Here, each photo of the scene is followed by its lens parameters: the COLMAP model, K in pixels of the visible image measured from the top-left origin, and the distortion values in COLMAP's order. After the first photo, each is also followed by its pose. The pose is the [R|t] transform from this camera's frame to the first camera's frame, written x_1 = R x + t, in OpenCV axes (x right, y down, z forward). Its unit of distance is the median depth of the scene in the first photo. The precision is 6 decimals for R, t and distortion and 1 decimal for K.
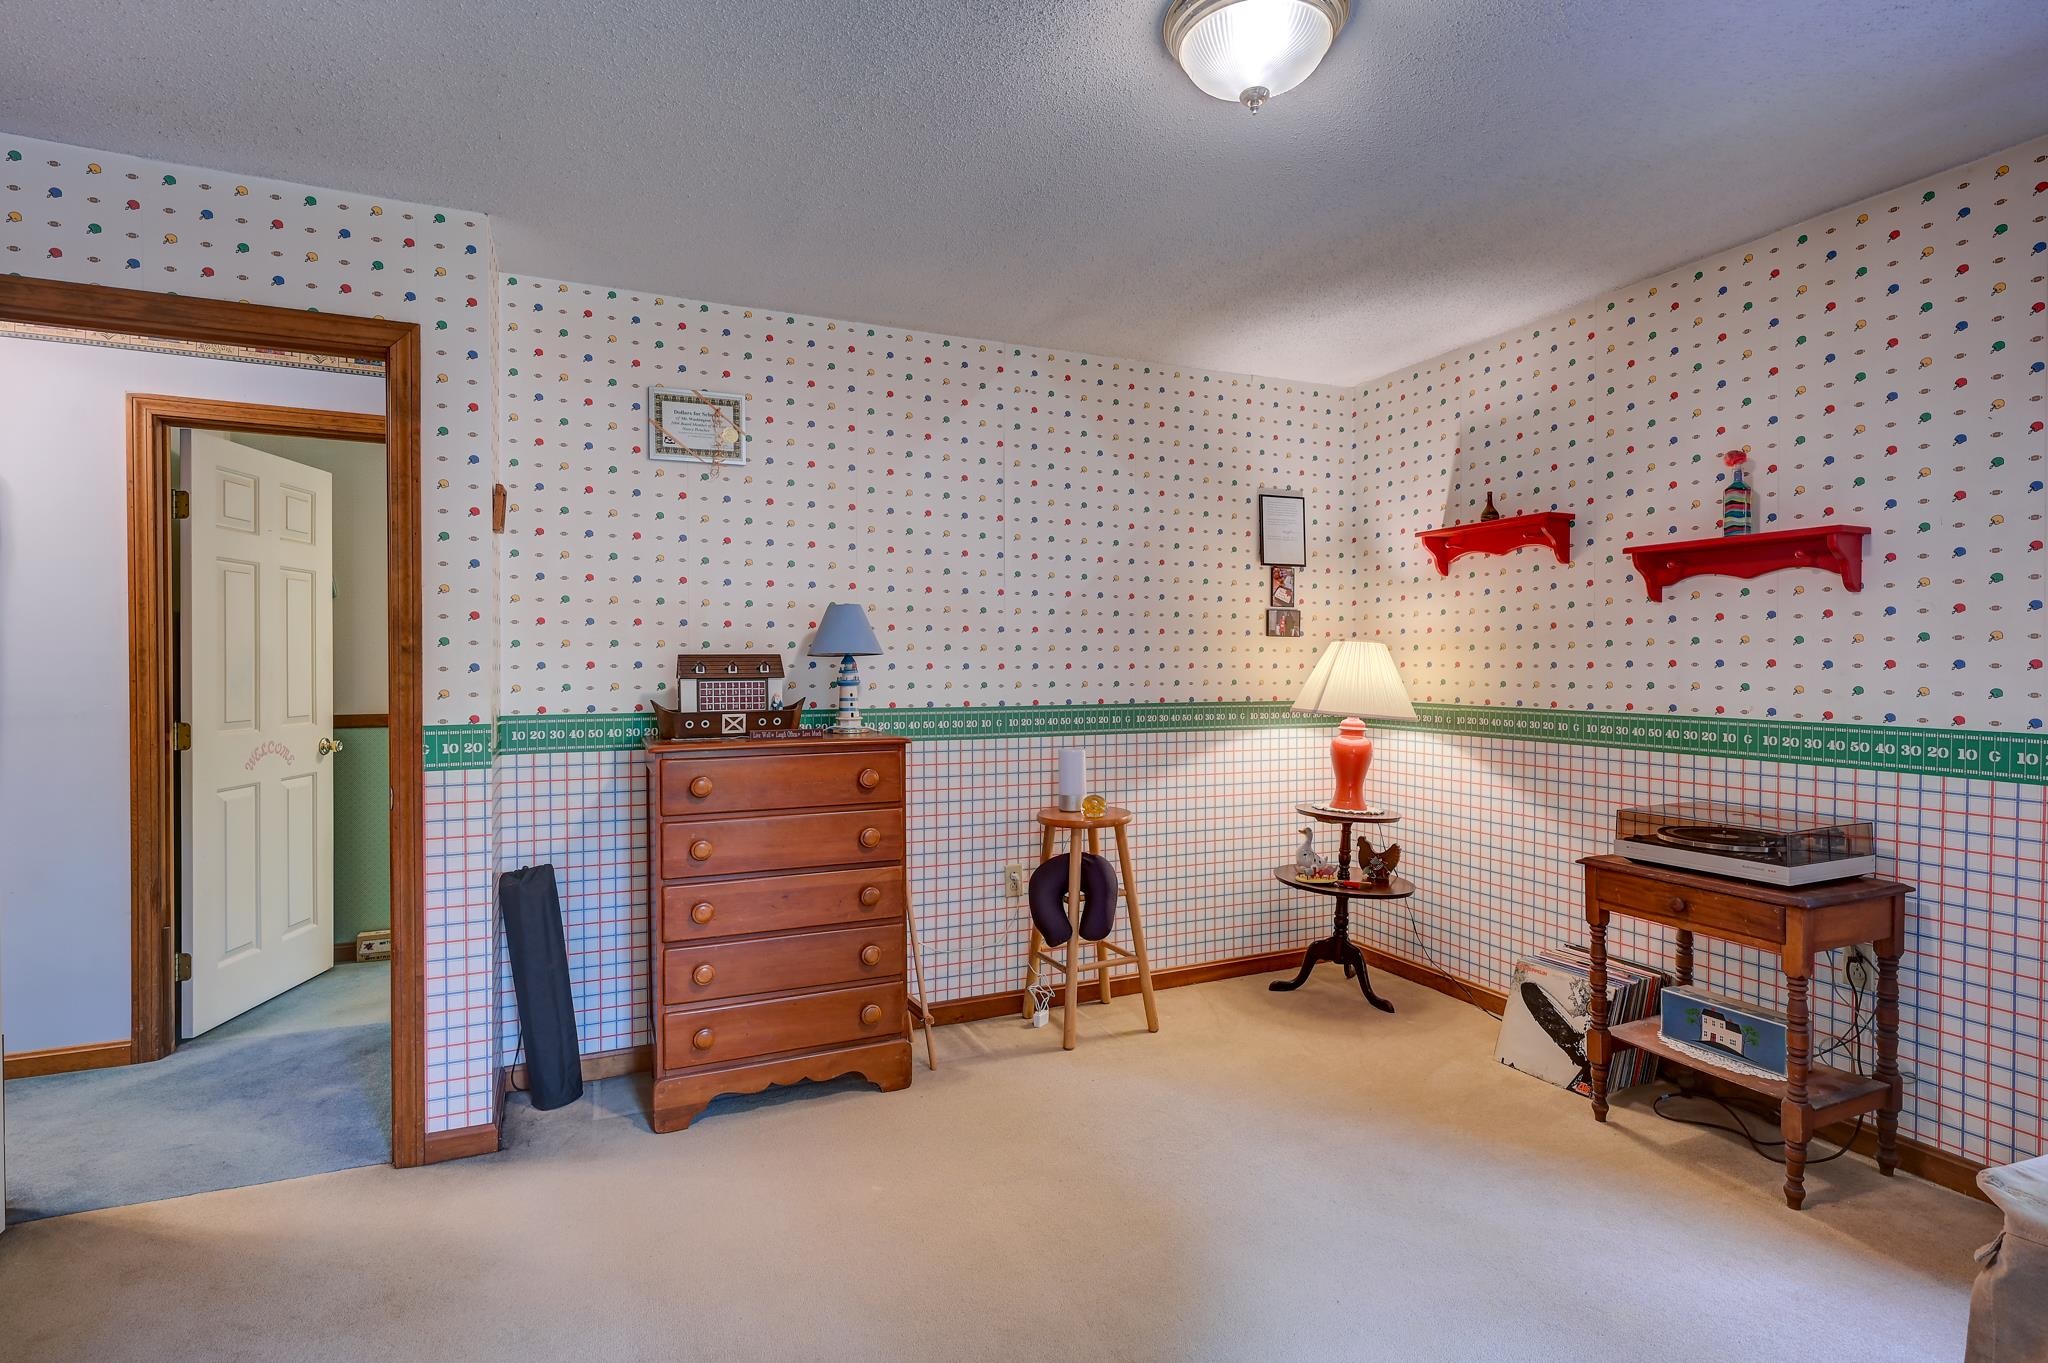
lens RADIAL K [[974.2, 0, 1028.8], [0, 974.2, 679.5], [0, 0, 1]] dist [-0.018446, 0.000194]
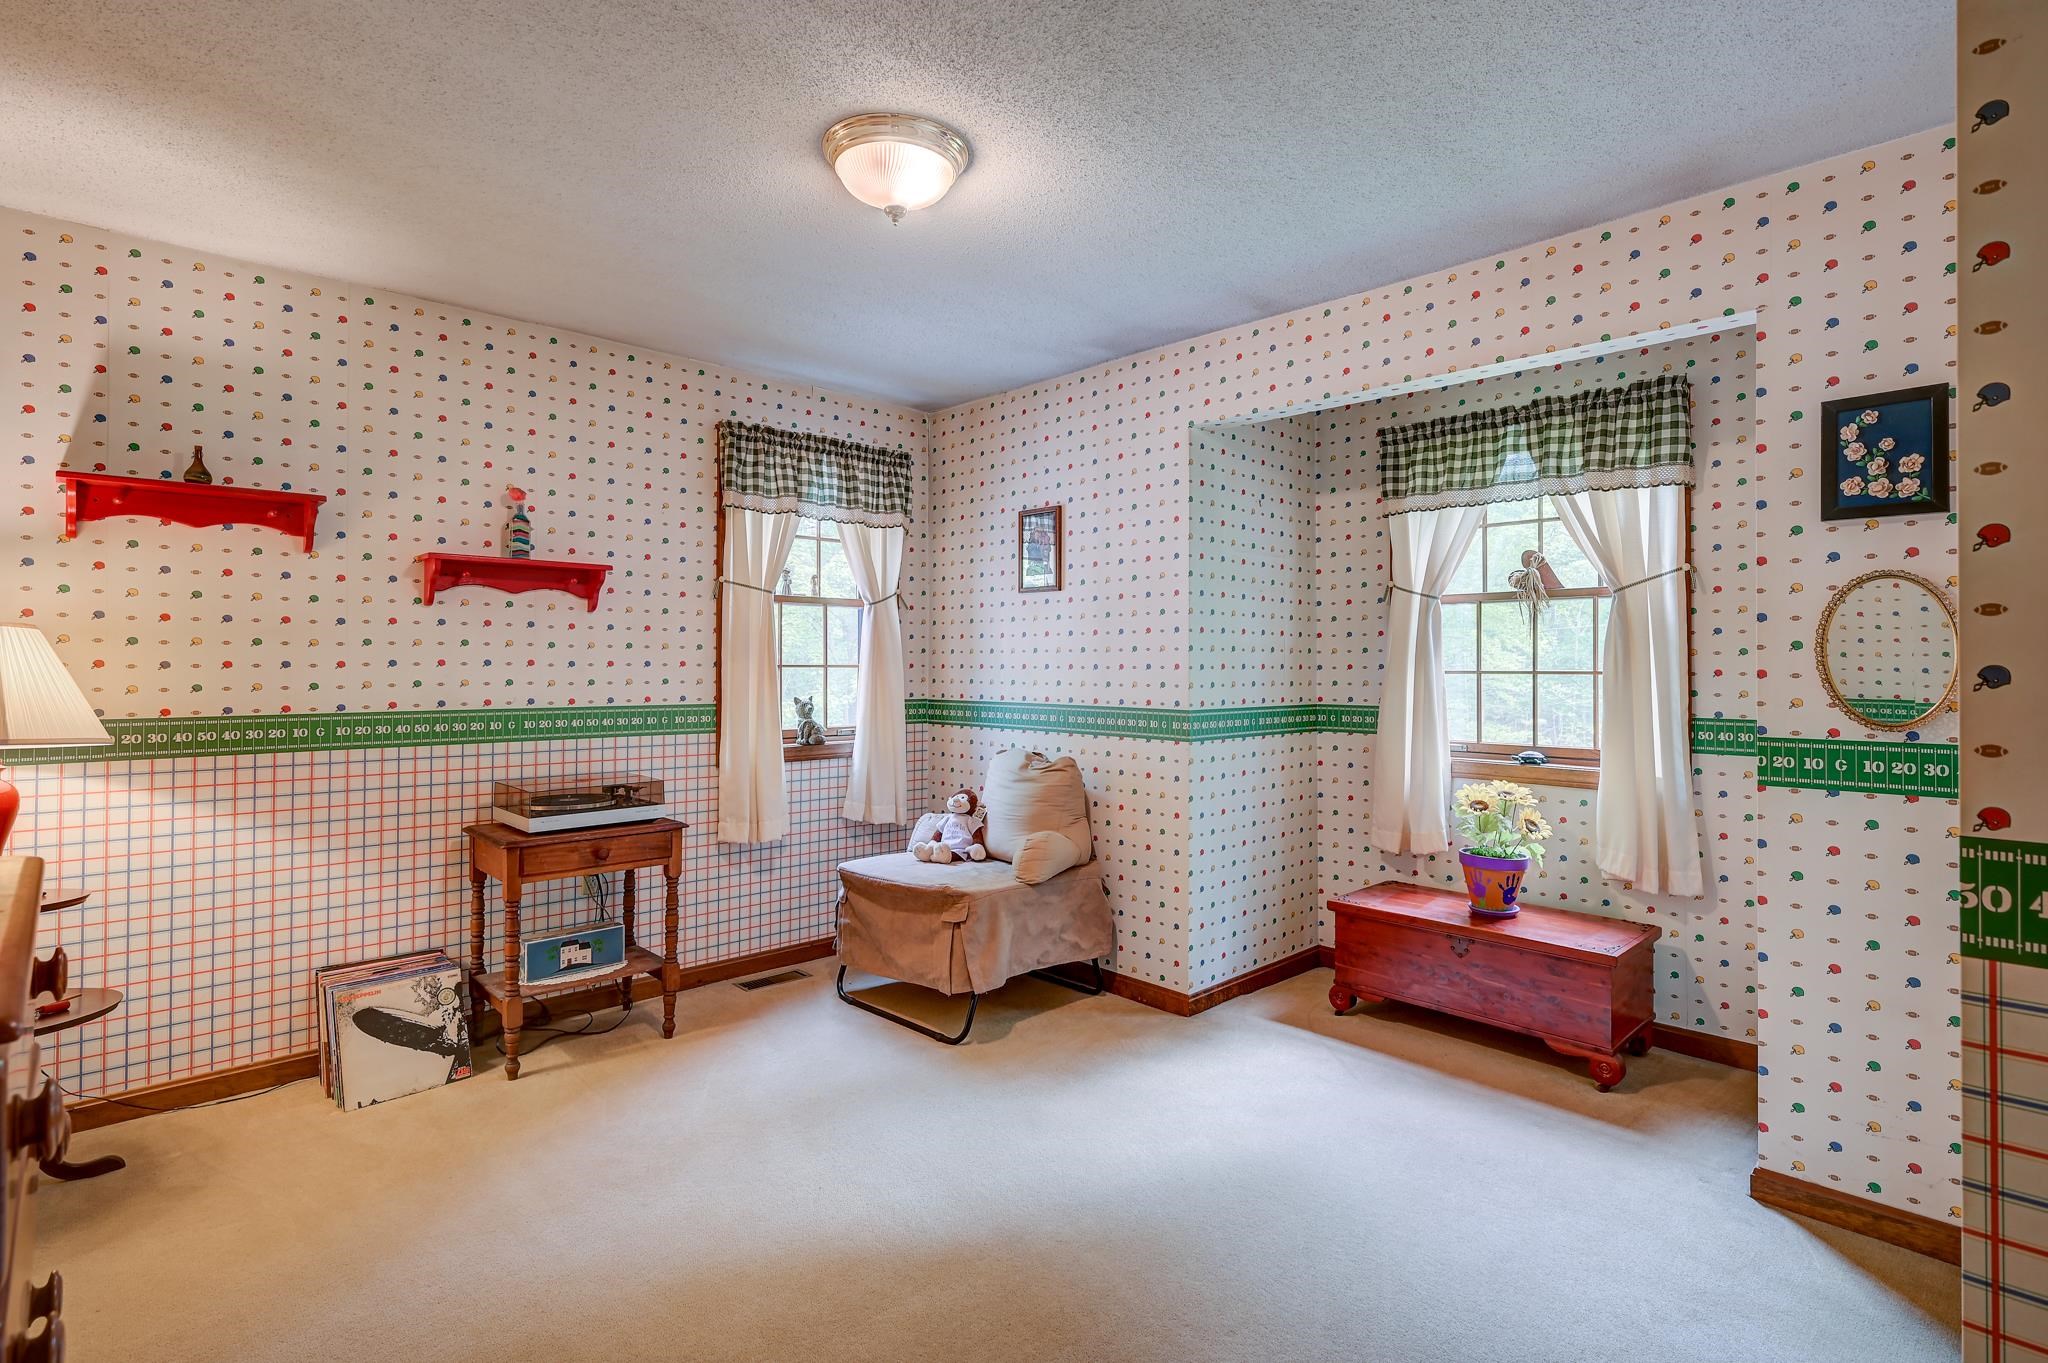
lens RADIAL K [[974.2, 0, 1033.9], [0, 974.2, 662.9], [0, 0, 1]] dist [-0.018446, 0.000194]
pose [[-0.344725, -0.009252, 0.938658, -0.622814], [0.007863, 0.999888, 0.012743, -0.026650], [-0.938671, 0.011774, -0.344614, 0.790307]]
